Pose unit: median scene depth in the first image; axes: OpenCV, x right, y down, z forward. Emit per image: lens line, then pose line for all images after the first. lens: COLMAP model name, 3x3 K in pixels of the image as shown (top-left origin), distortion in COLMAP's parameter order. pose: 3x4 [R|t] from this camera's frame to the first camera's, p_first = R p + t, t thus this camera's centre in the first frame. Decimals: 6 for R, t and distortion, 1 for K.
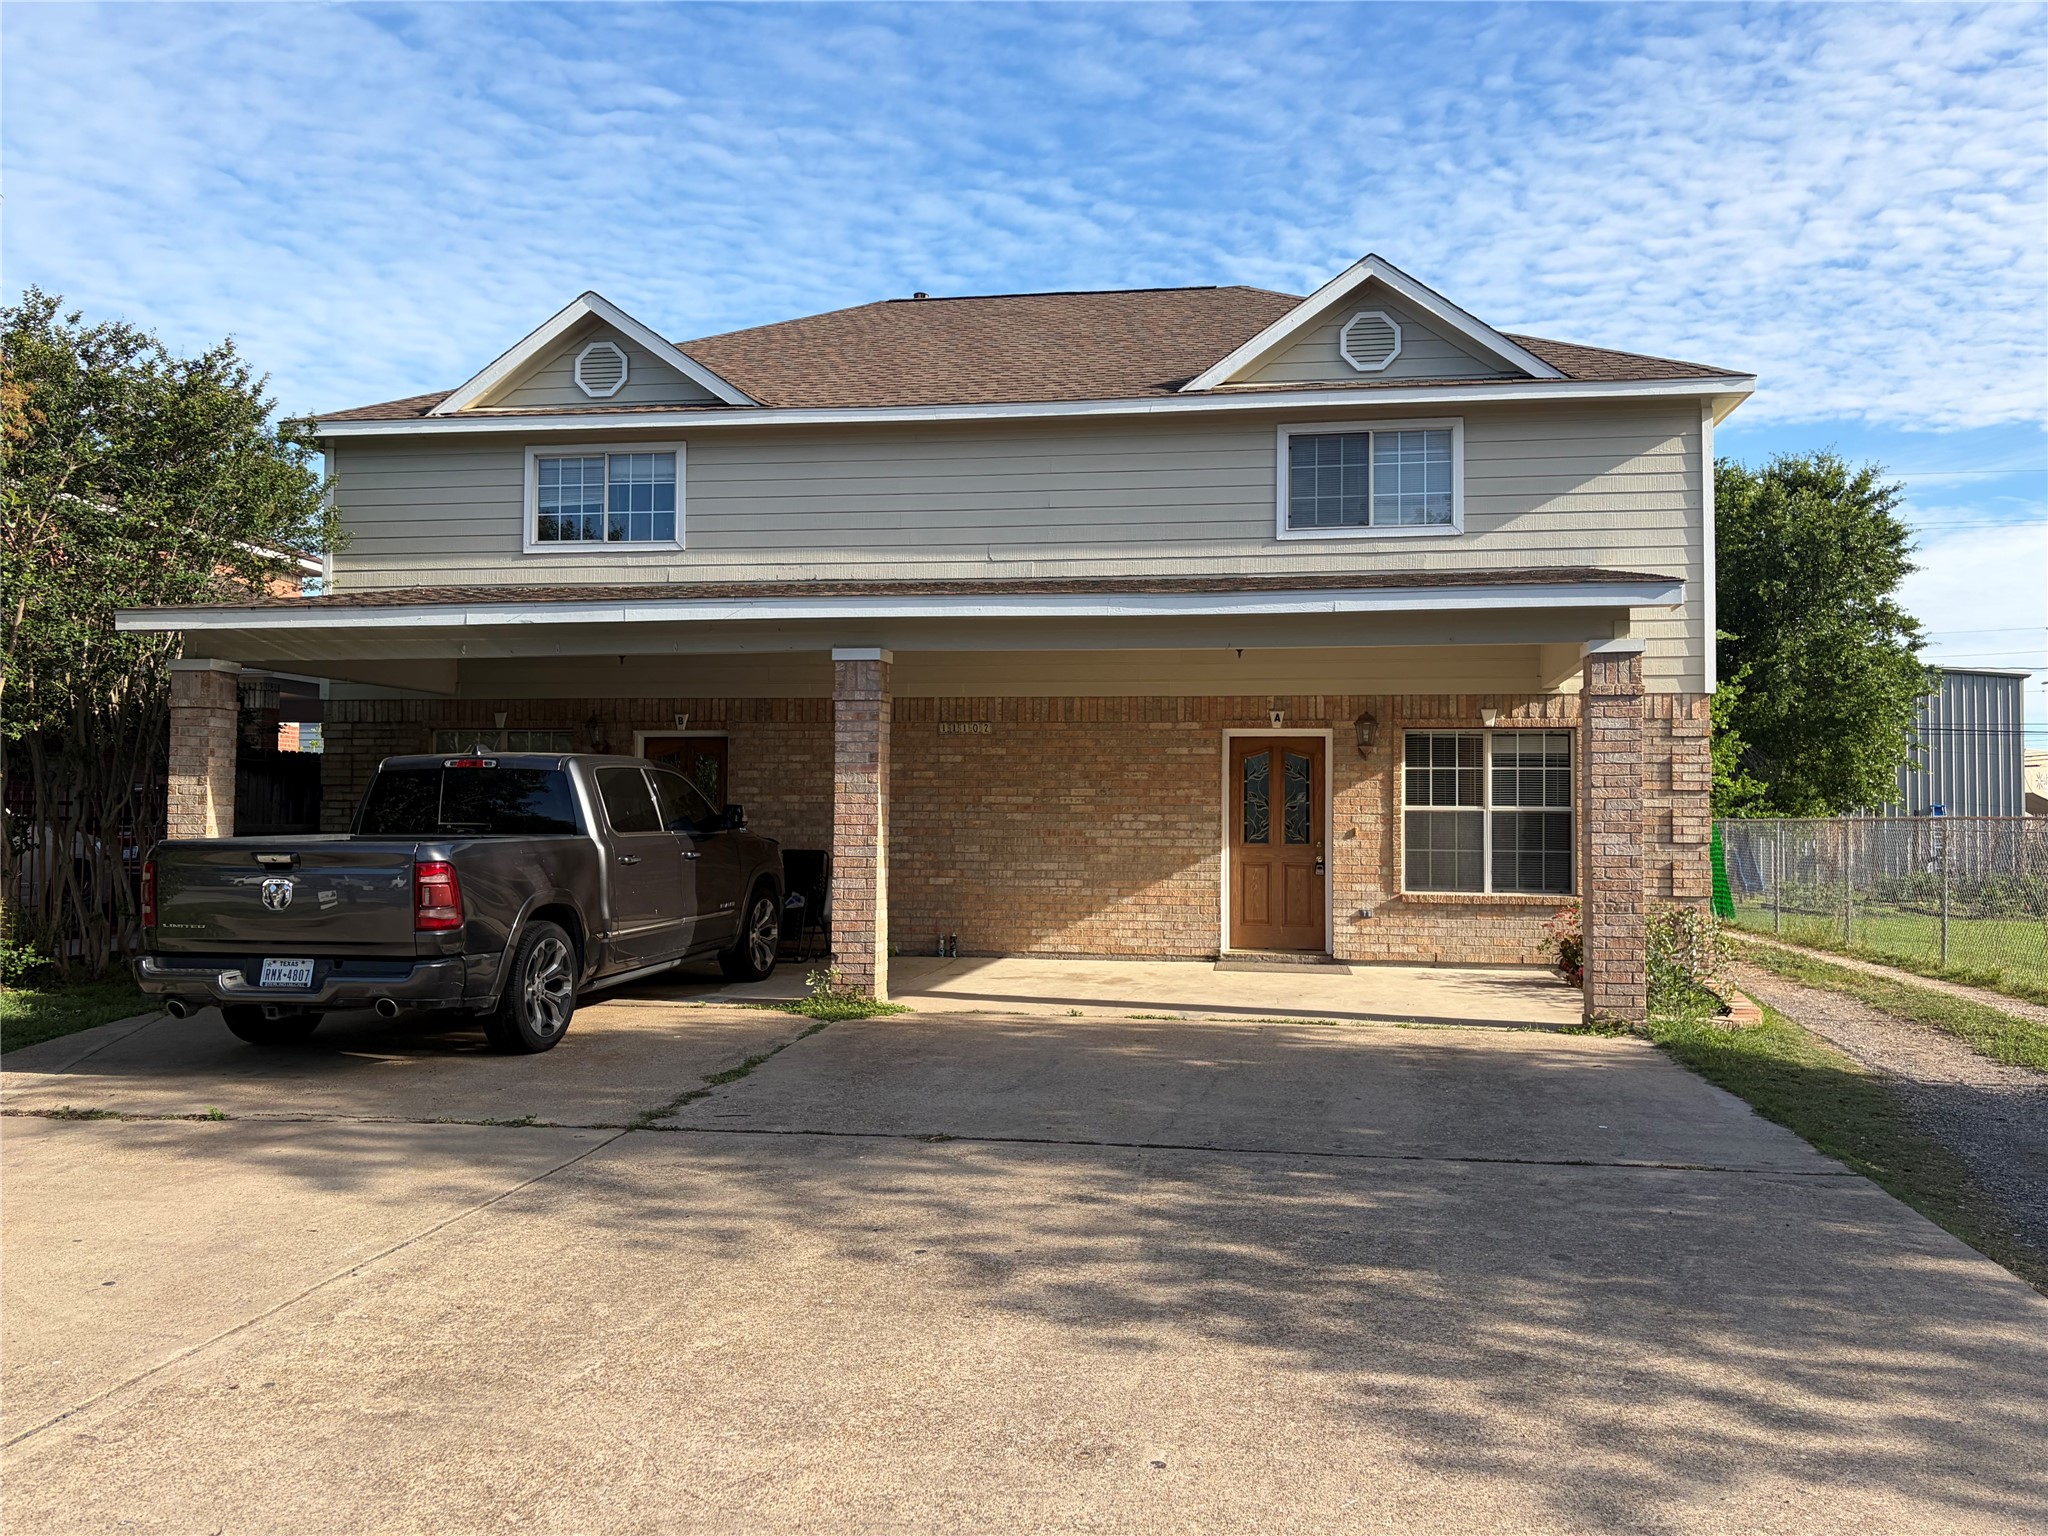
lens RADIAL K [[1633.3, 0, 1017.3], [0, 1633.3, 760.5], [0, 0, 1]] dist [0.025411, -0.016287]
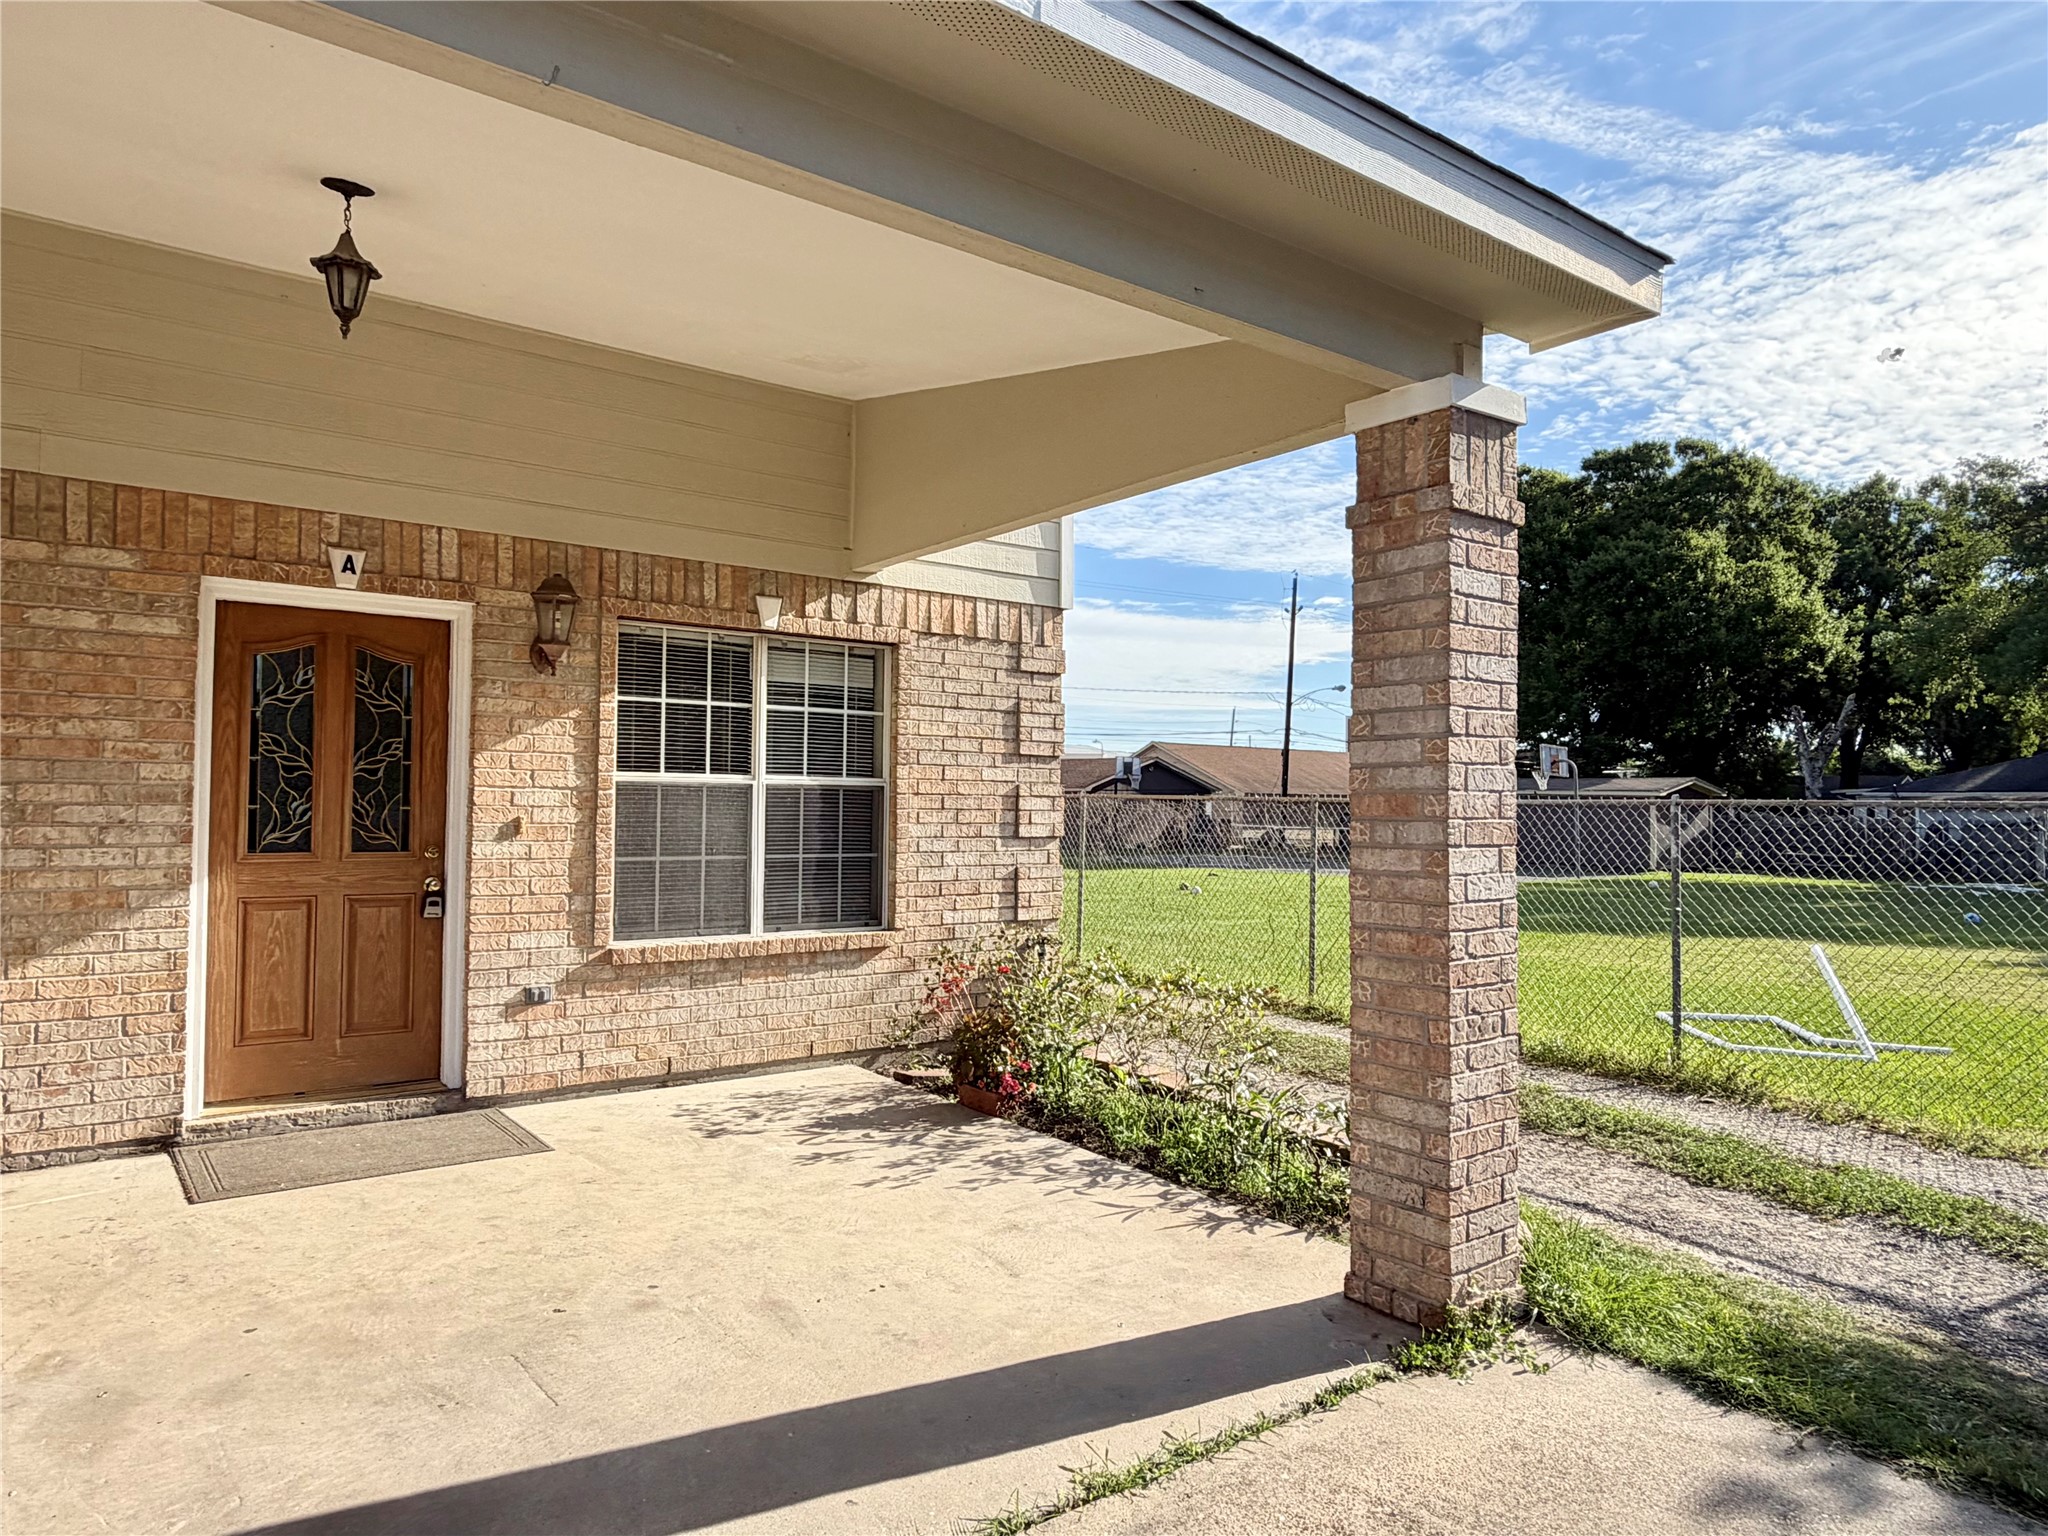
lens RADIAL K [[1313.7, 0, 1037.7], [0, 1313.7, 776.2], [0, 0, 1]] dist [-0.005035, -0.000108]
pose [[0.691928, 0.014733, 0.721816, 0.035196], [-0.035511, 0.999276, 0.013644, 0.018835], [-0.721093, -0.035073, 0.691950, 0.628342]]
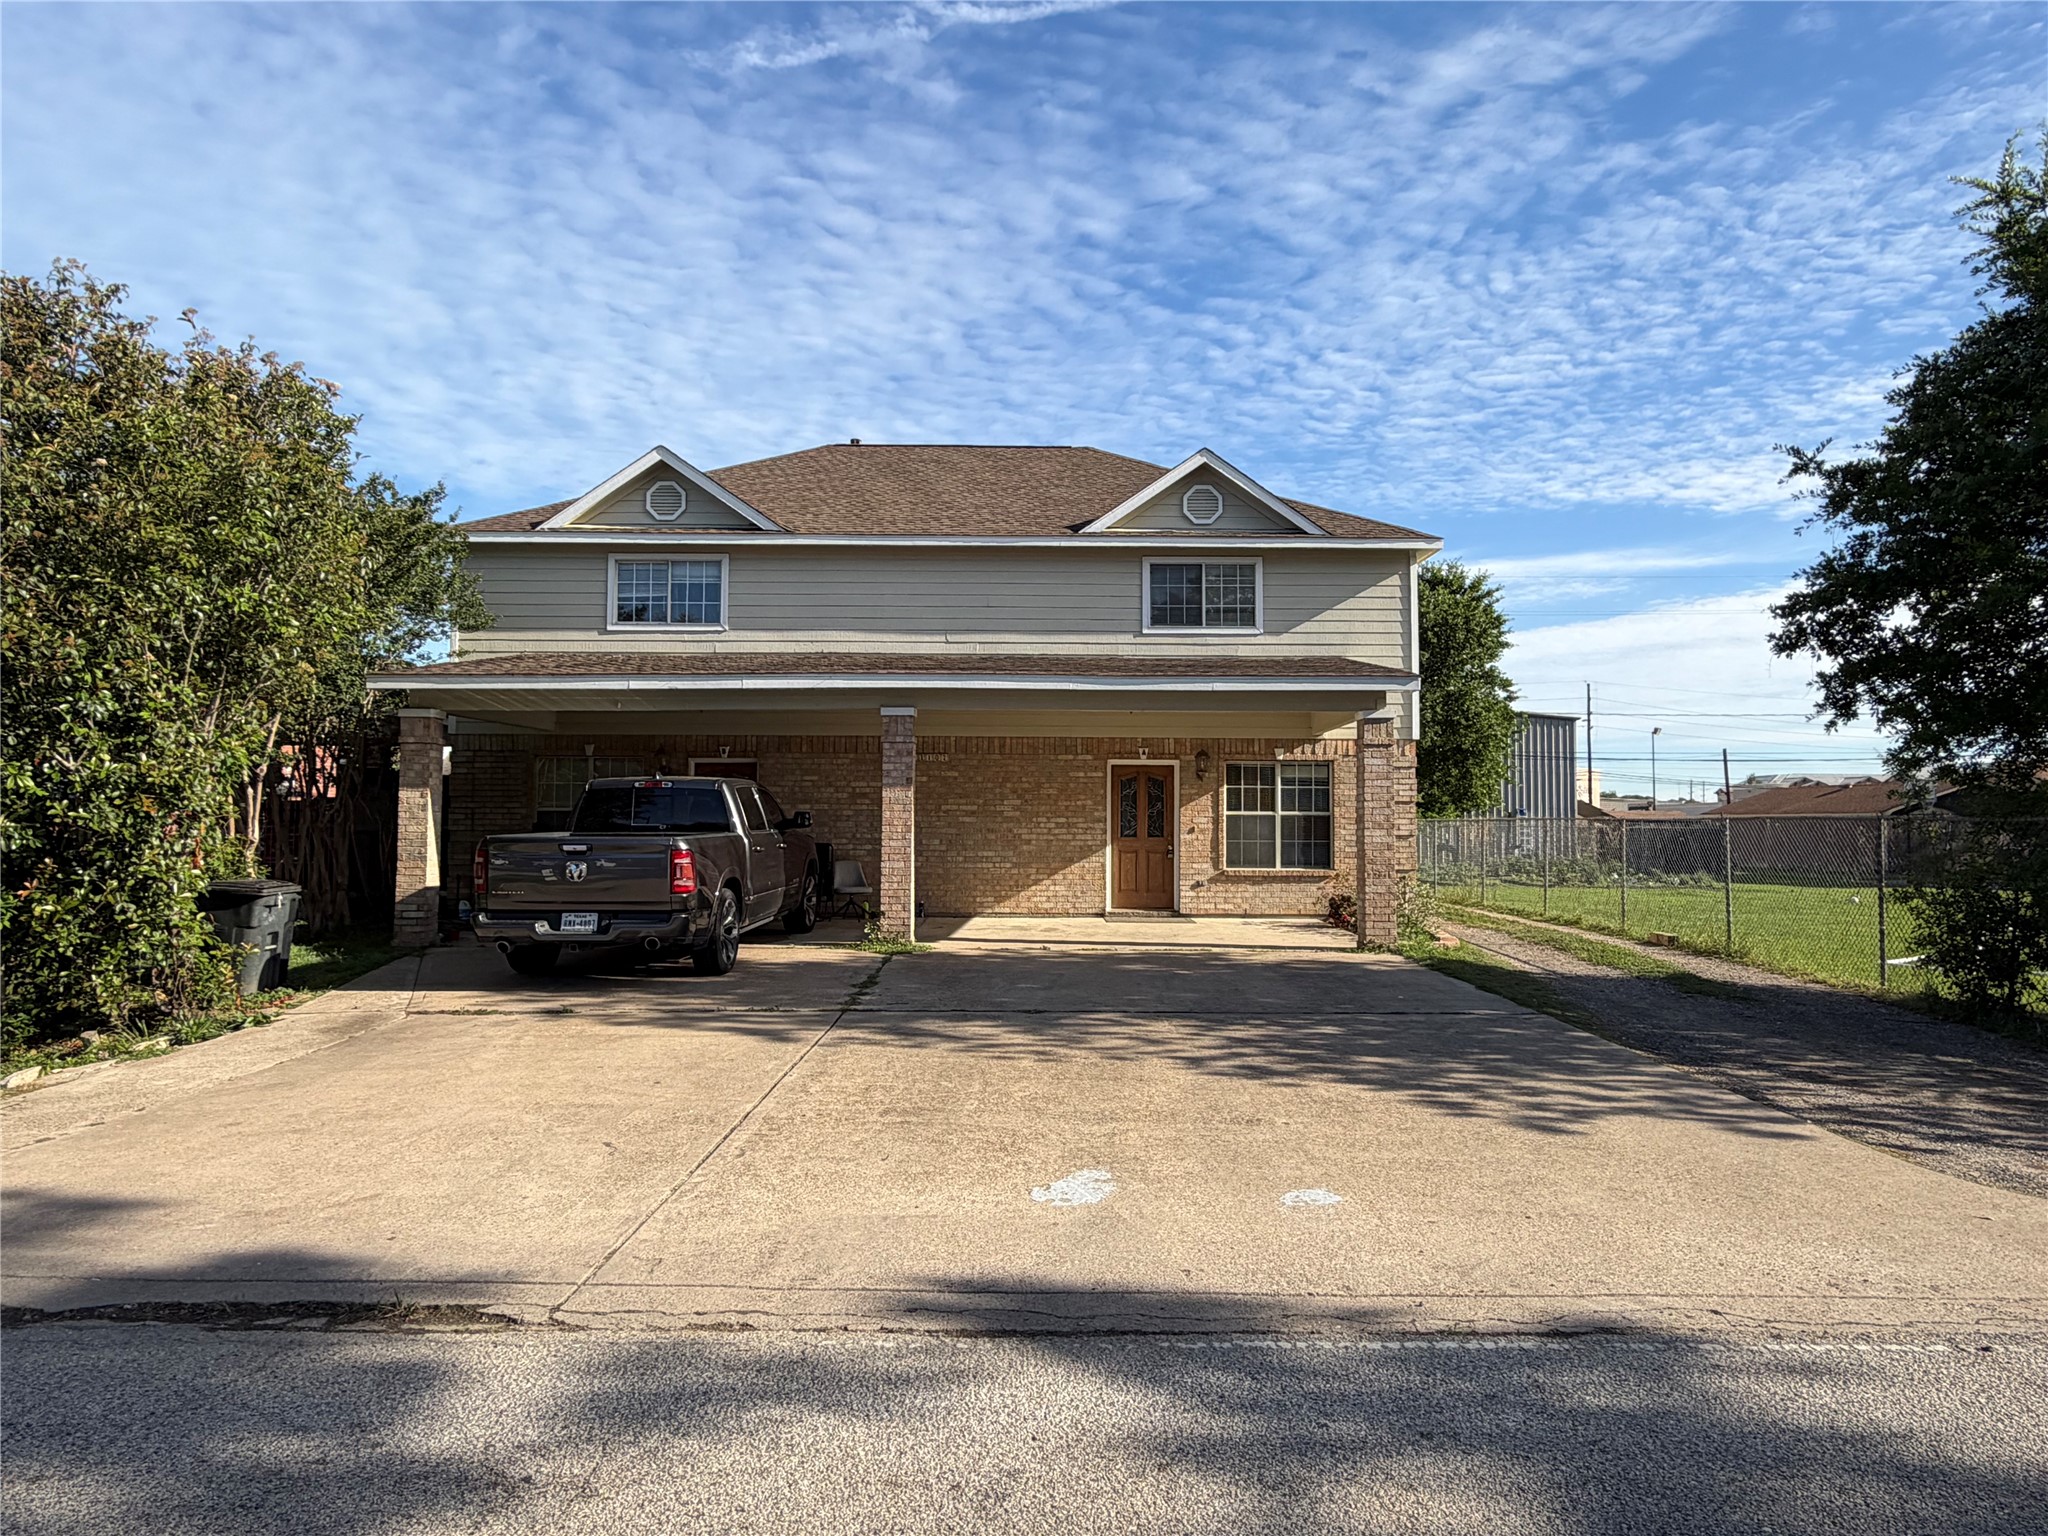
lens RADIAL K [[1313.7, 0, 1030.9], [0, 1313.7, 757.0], [0, 0, 1]] dist [-0.005035, -0.000108]
pose [[0.986997, 0.005930, 0.160632, -0.136665], [-0.004020, 0.999917, -0.012213, -0.007340], [-0.160691, 0.011408, 0.986939, -0.170954]]
